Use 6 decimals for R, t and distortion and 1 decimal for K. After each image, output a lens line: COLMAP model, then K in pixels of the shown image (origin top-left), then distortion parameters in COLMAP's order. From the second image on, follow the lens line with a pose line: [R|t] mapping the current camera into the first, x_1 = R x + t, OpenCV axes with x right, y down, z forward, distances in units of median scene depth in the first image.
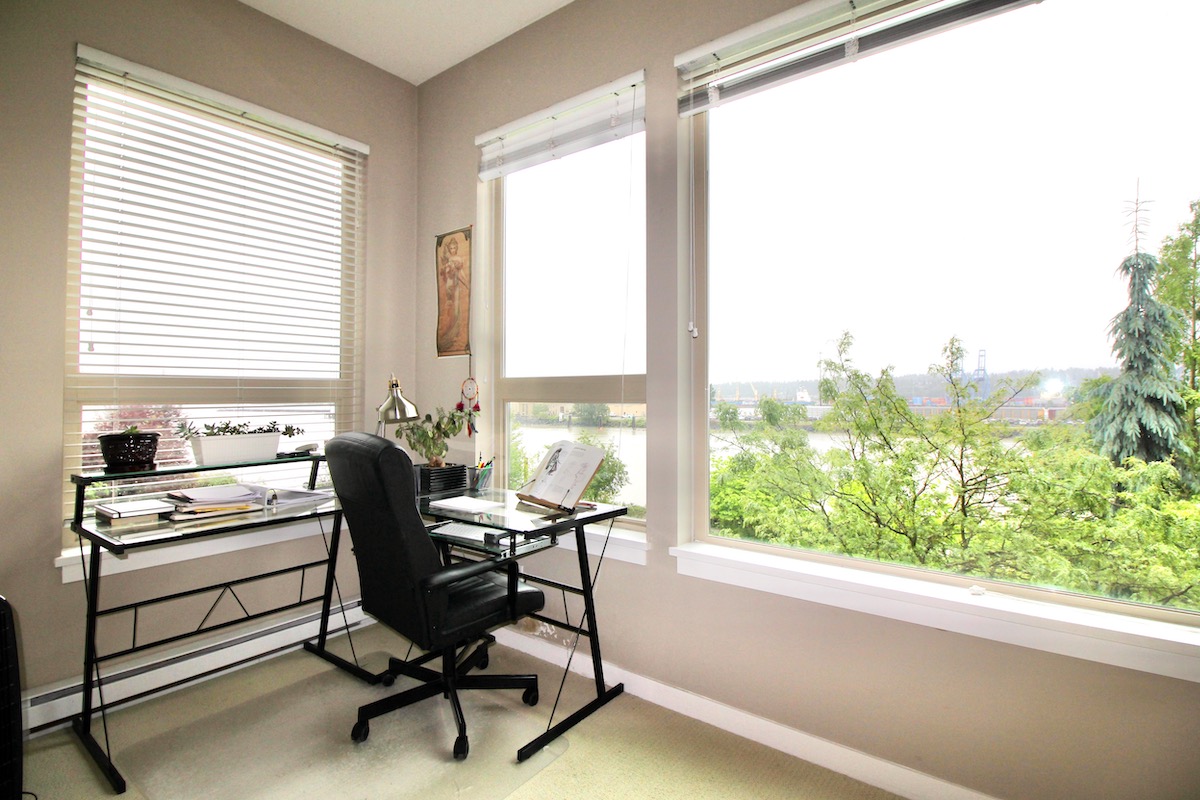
lens RADIAL K [[573.9, 0, 600.5], [0, 573.9, 387.3], [0, 0, 1]] dist [-0.000703, -0.011107]
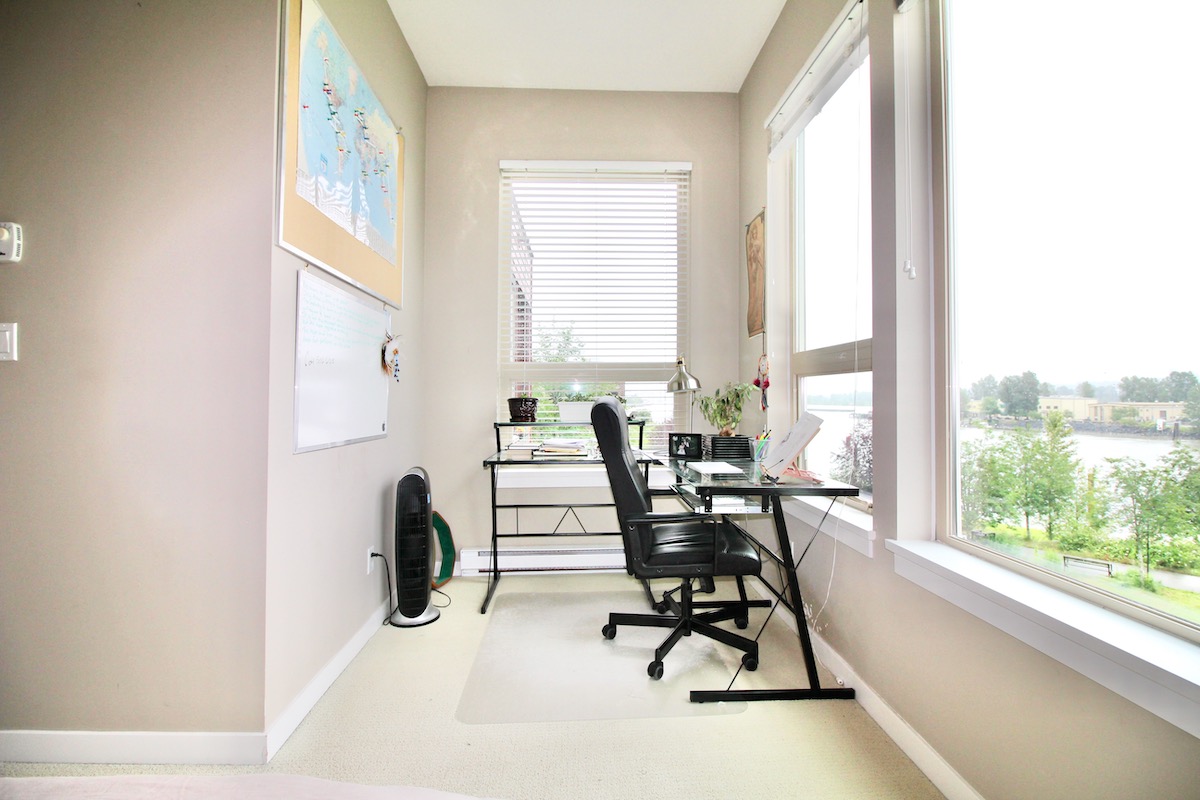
lens RADIAL K [[554.4, 0, 610.6], [0, 554.4, 385.1], [0, 0, 1]] dist [-0.013406, -0.006583]
pose [[0.648961, -0.016628, -0.760640, 0.344343], [0.011373, 0.999861, -0.012154, 0.047132], [0.760737, -0.000764, 0.649060, 0.137253]]
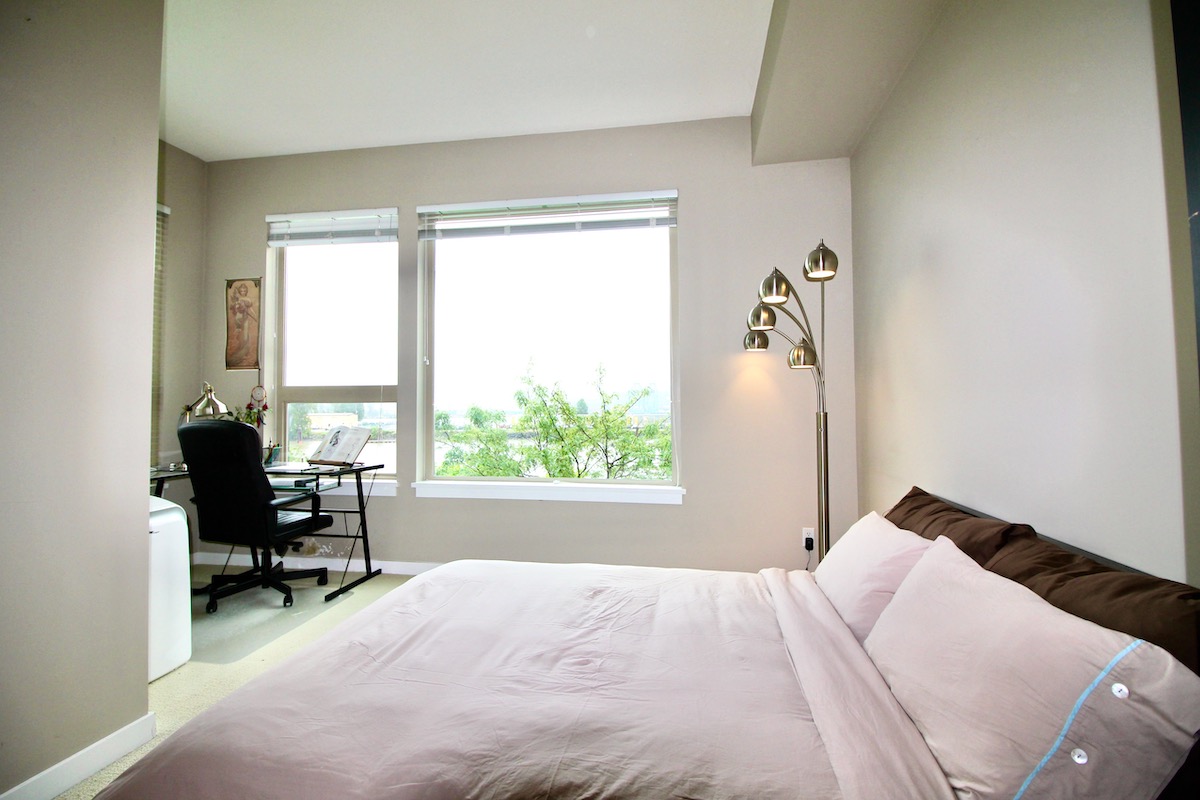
lens RADIAL K [[563.4, 0, 603.5], [0, 563.4, 390.5], [0, 0, 1]] dist [-0.001334, -0.012271]
pose [[0.877490, 0.008810, 0.479515, -0.143627], [-0.002473, 0.999901, -0.013845, 0.011806], [-0.479589, 0.010963, 0.877425, -0.595242]]
